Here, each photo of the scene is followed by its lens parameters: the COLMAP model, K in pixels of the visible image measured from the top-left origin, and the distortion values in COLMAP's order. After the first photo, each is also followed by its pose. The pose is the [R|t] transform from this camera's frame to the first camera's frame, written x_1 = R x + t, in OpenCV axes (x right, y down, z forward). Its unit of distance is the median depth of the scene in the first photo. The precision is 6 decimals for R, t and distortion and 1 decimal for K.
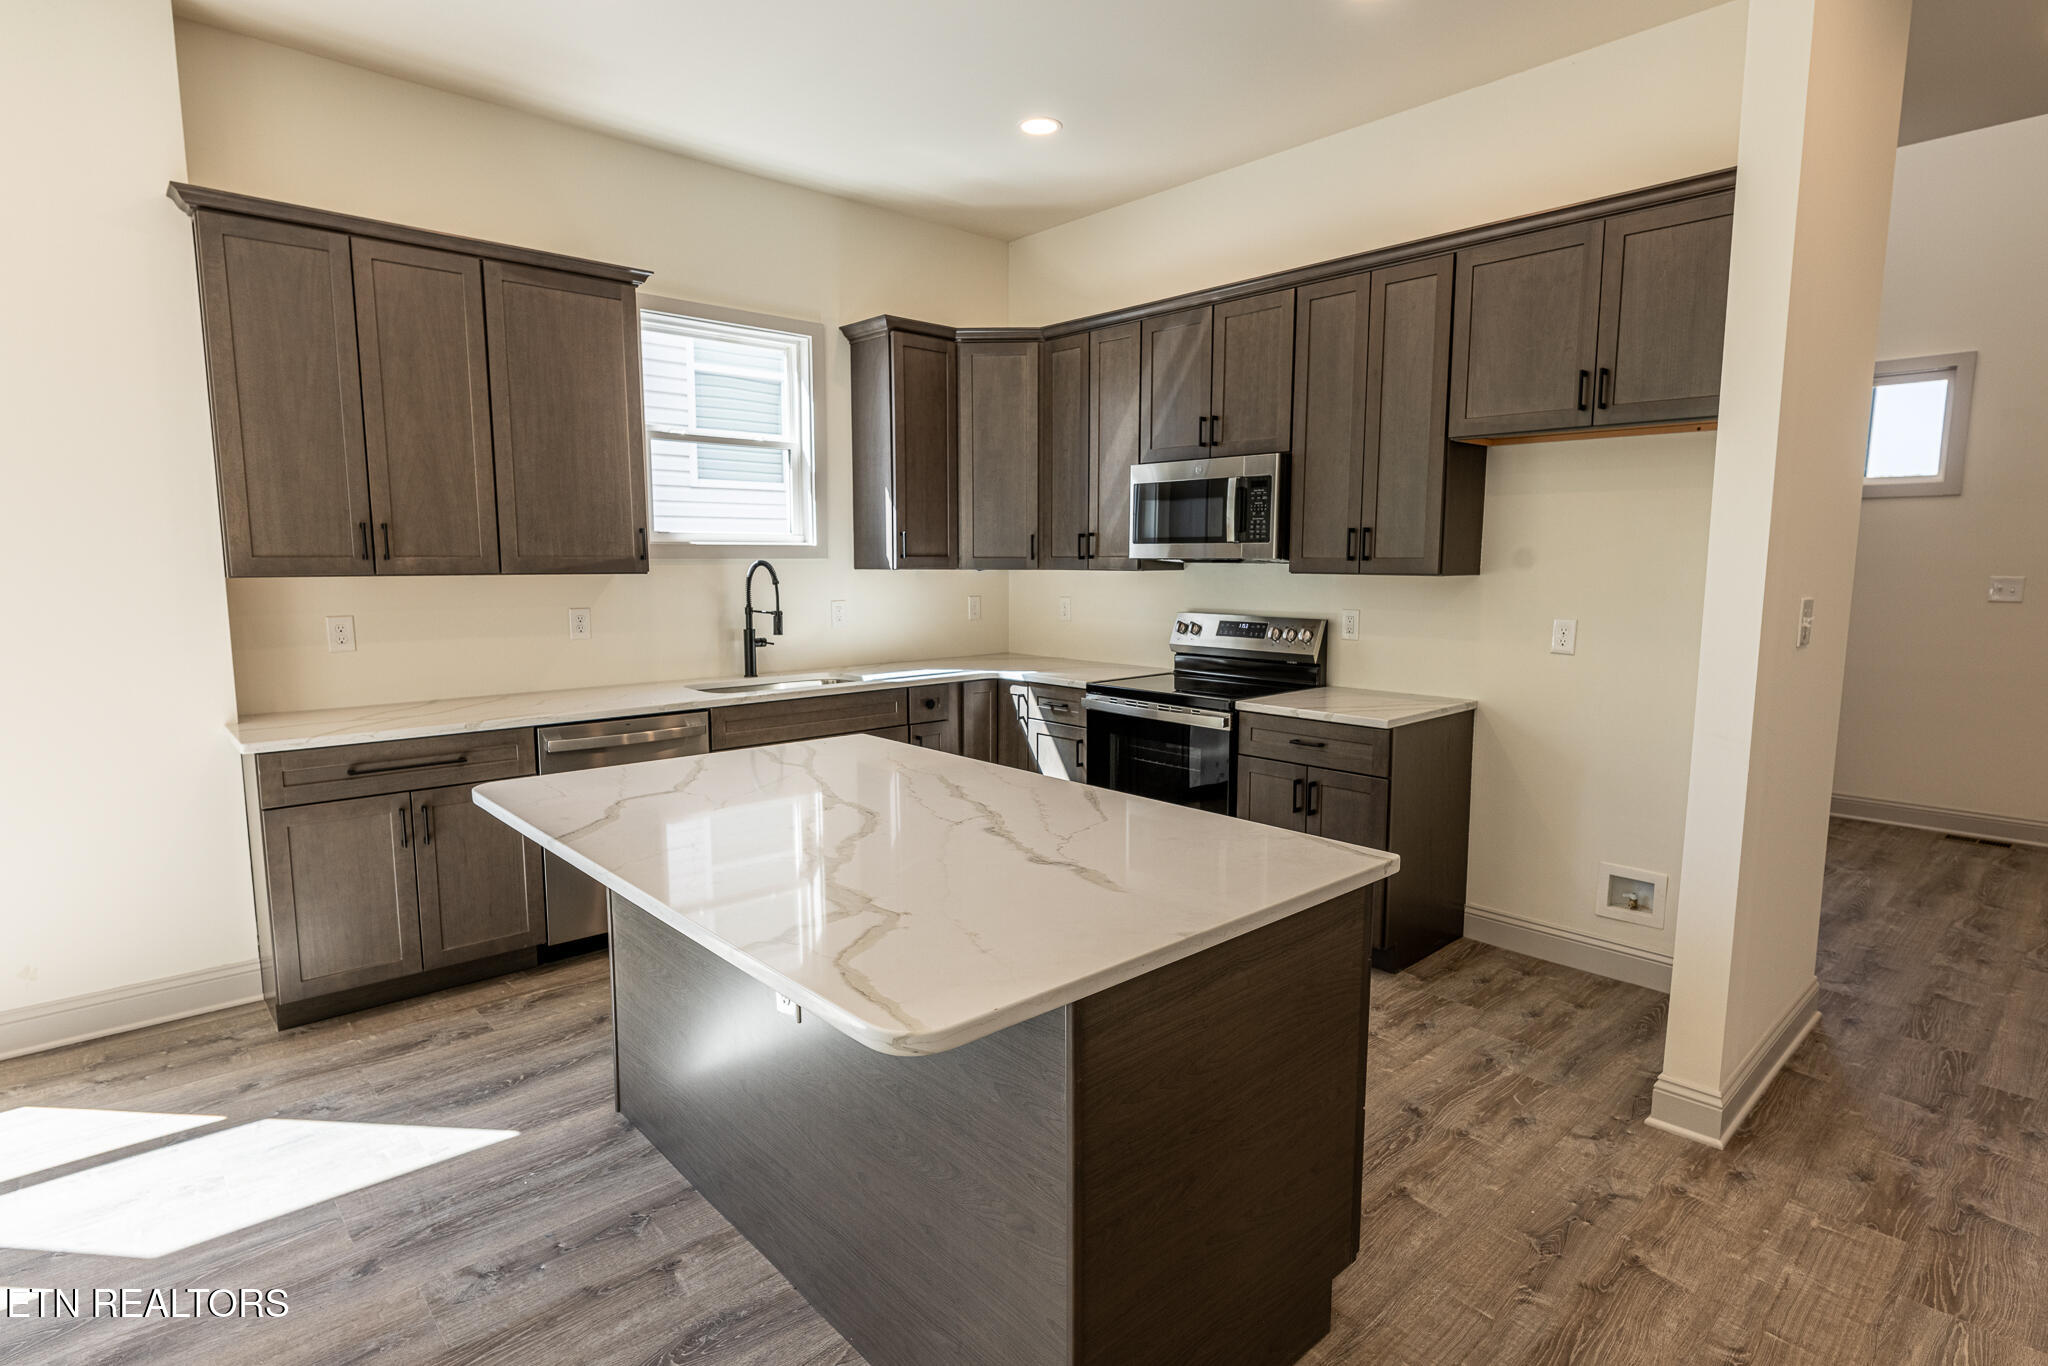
lens RADIAL K [[1036.0, 0, 1024.0], [0, 1036.0, 683.0], [0, 0, 1]] dist [-0.000500, -0.000068]
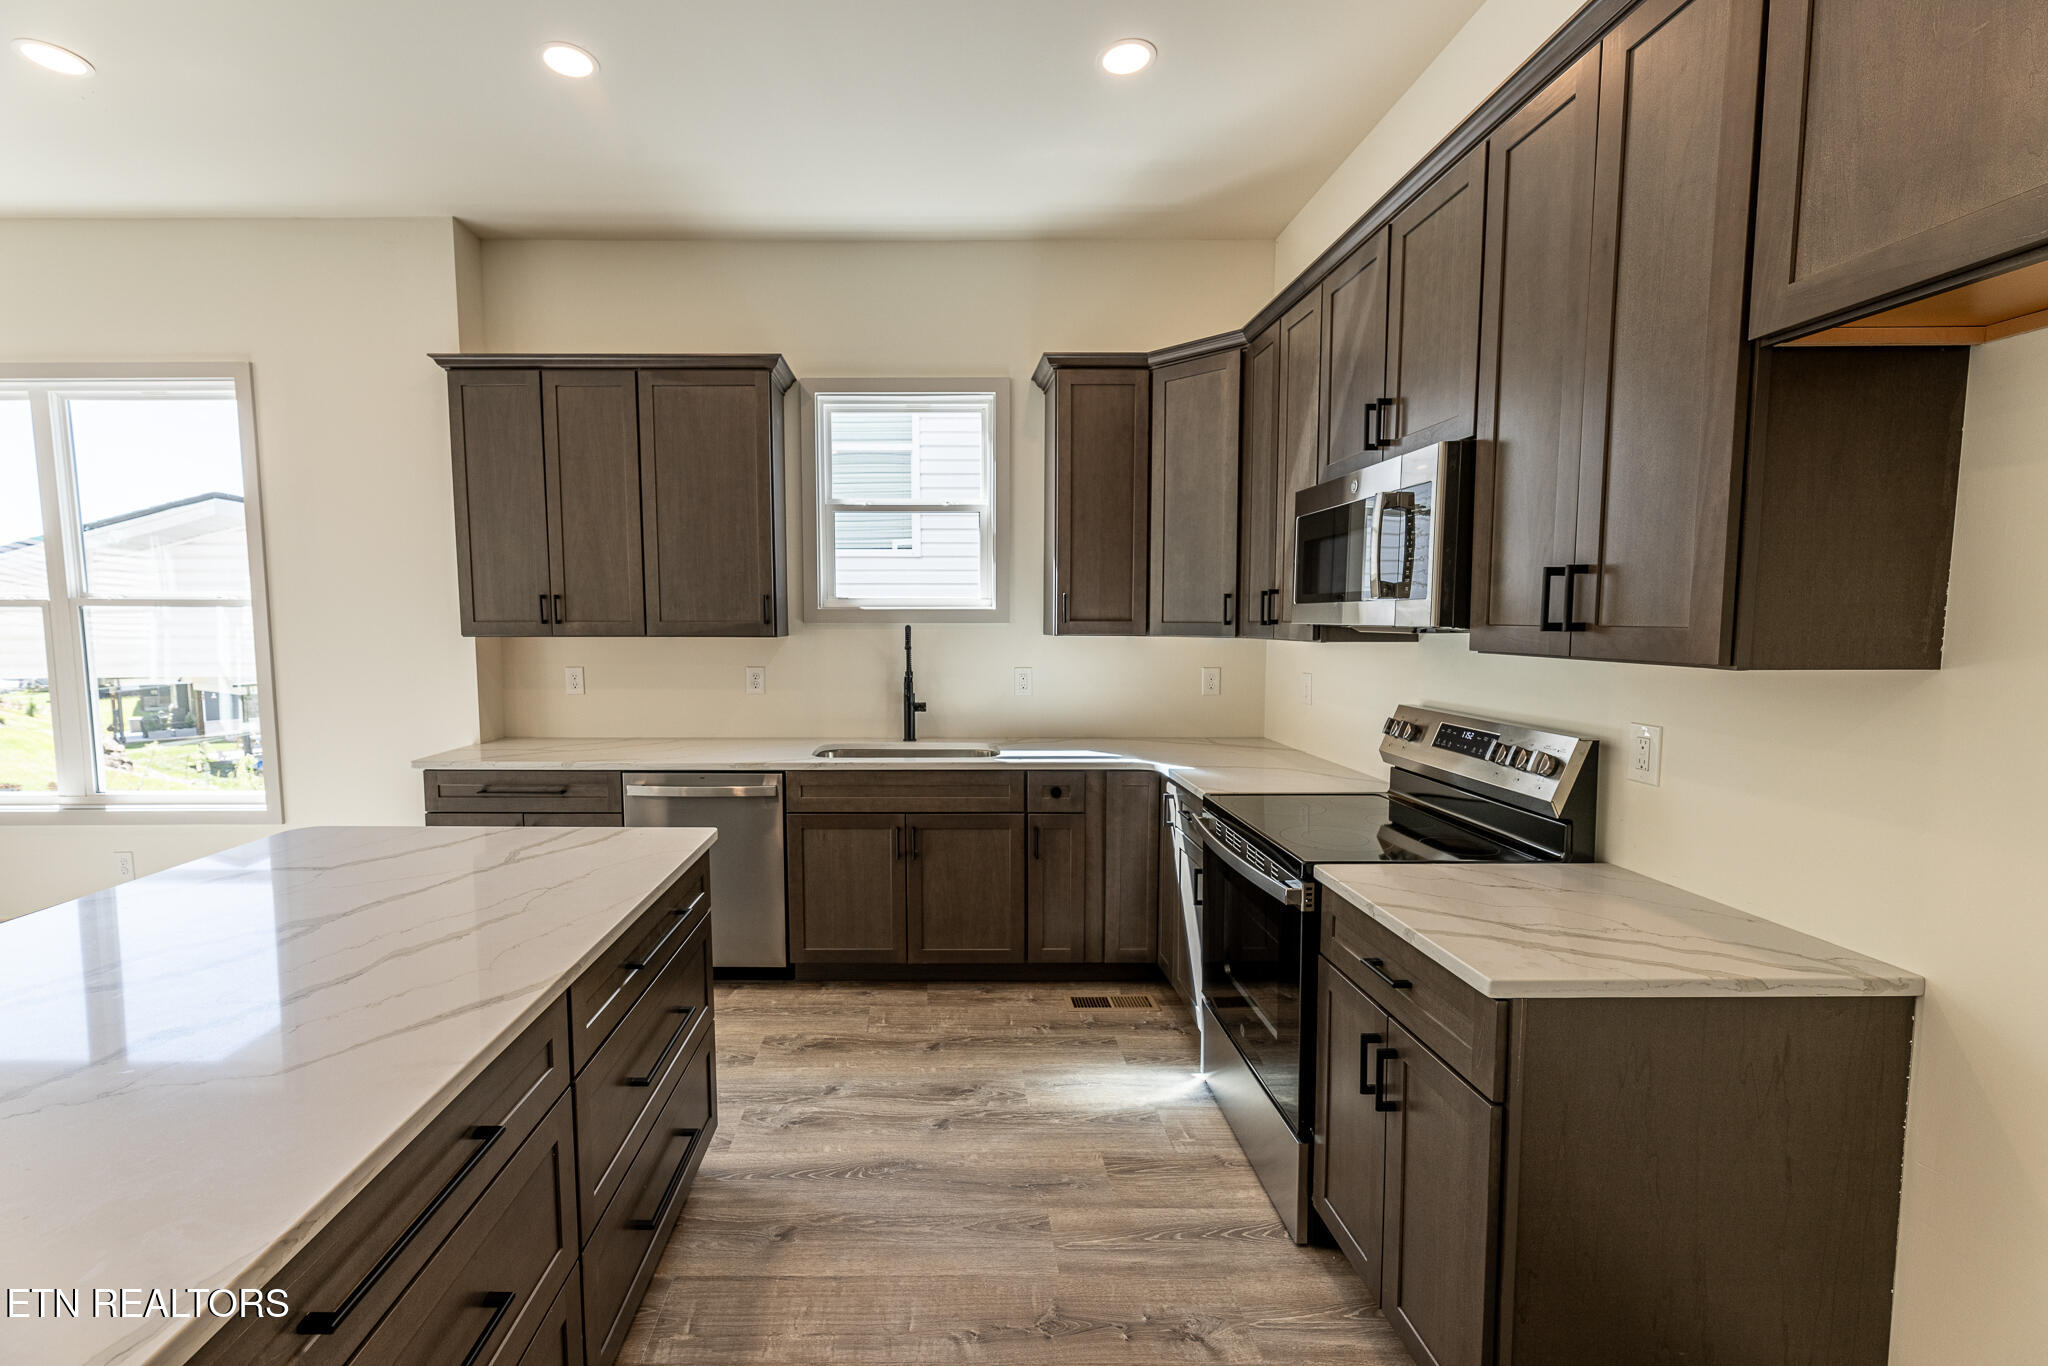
lens RADIAL K [[853.0, 0, 936.4], [0, 853.0, 689.9], [0, 0, 1]] dist [-0.000800, 0.000014]
pose [[0.738182, 0.055408, -0.672322, 0.325391], [-0.081124, 0.996680, -0.006931, -0.054421], [0.669706, 0.059658, 0.740226, 0.428449]]
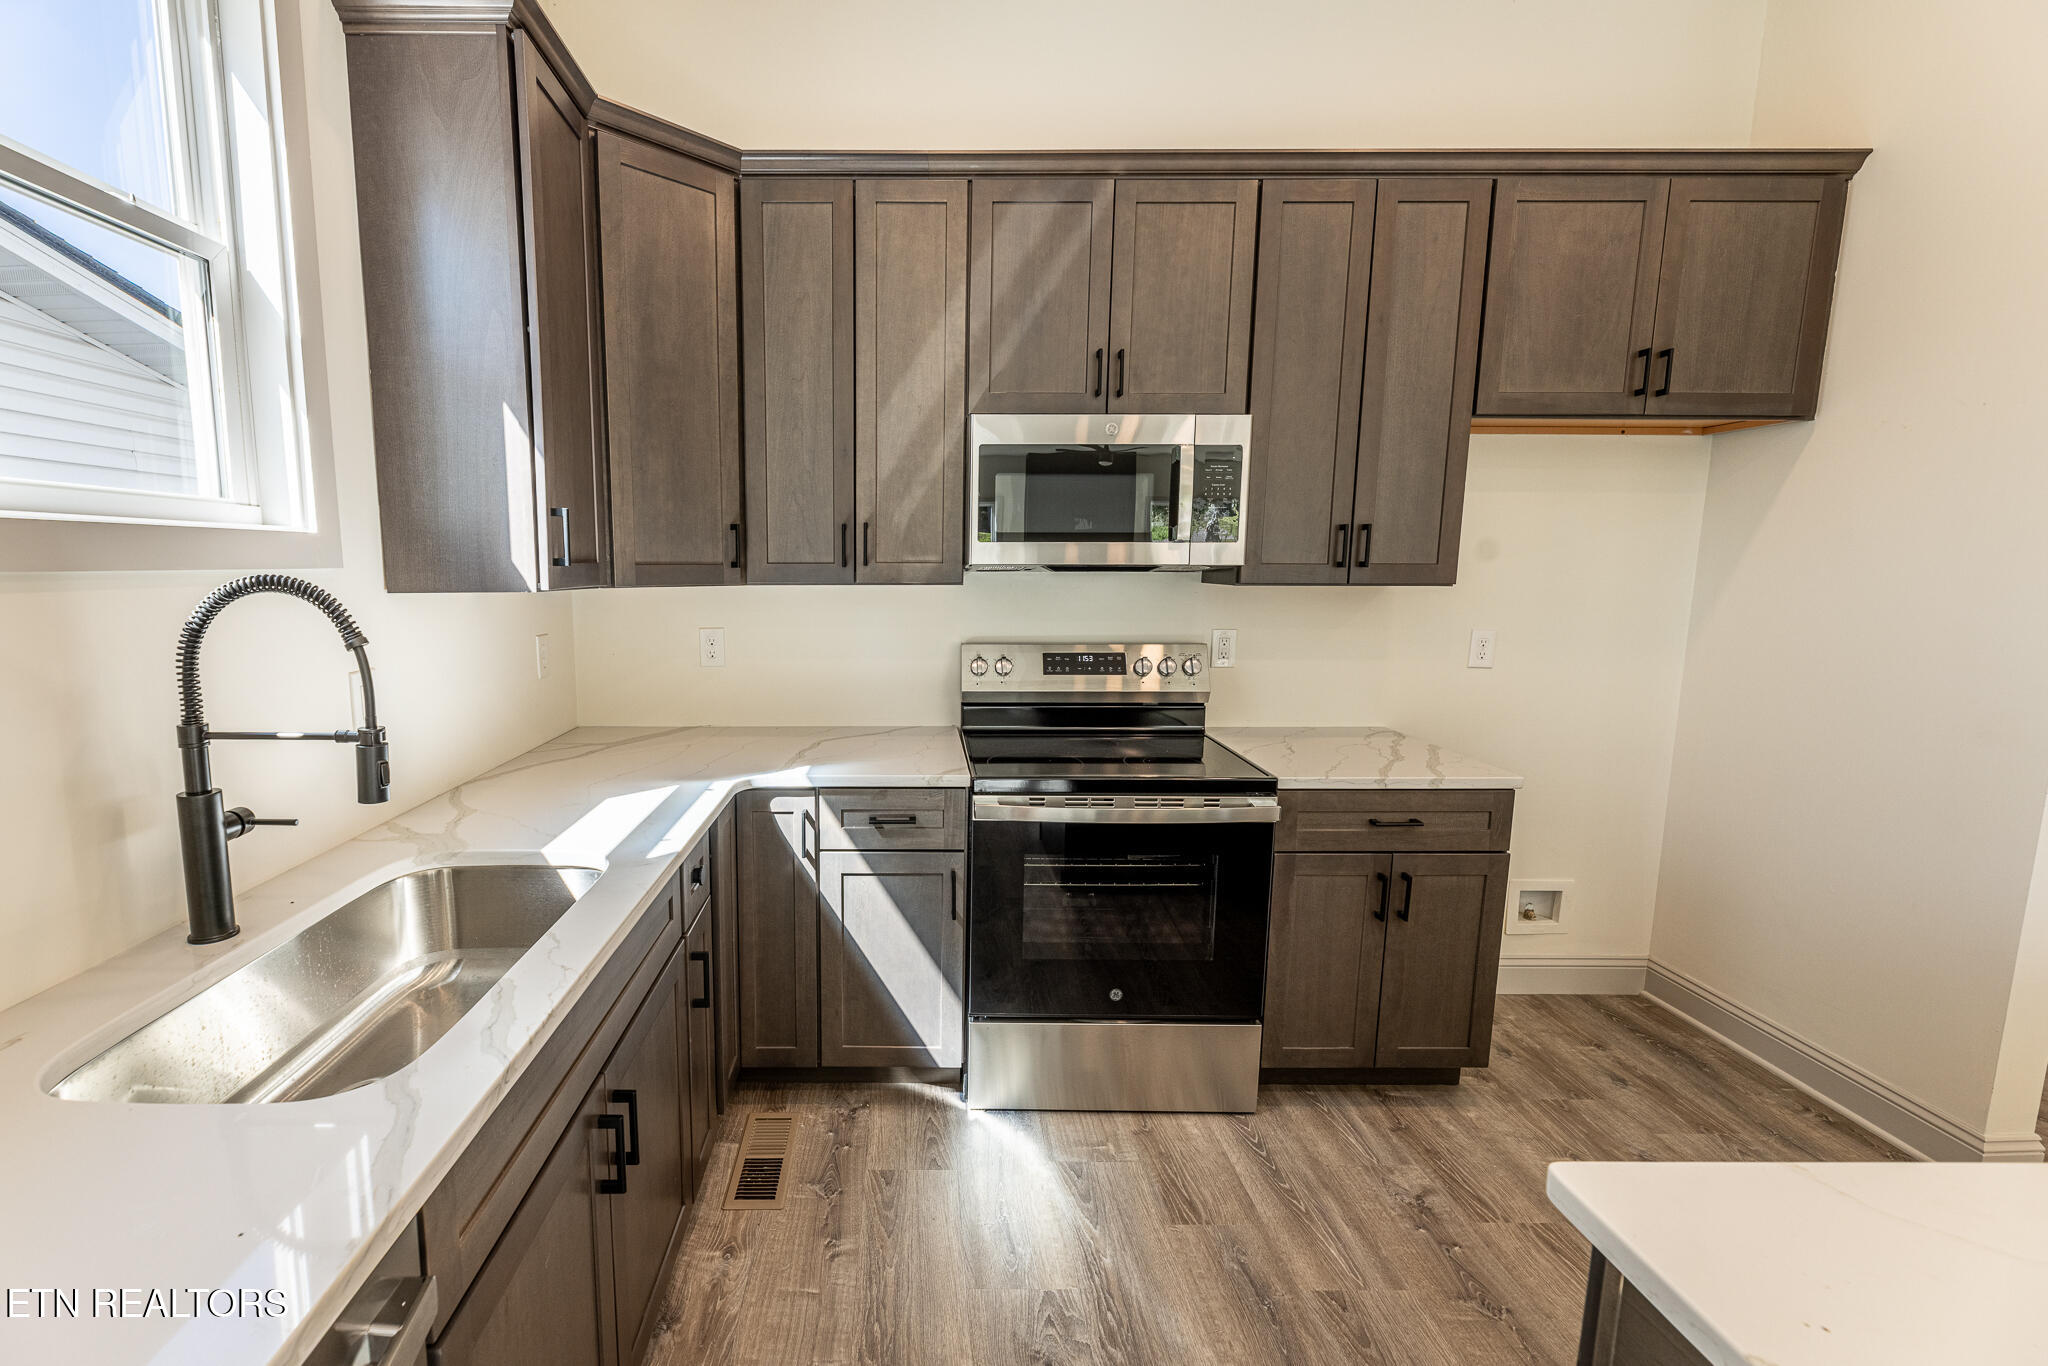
lens RADIAL K [[874.9, 0, 904.6], [0, 874.9, 676.2], [0, 0, 1]] dist [-0.003161, -0.000498]
pose [[0.679063, -0.095718, 0.727813, -0.325369], [0.089238, 0.994873, 0.047579, -0.085348], [-0.728636, 0.032639, 0.684123, 0.695535]]
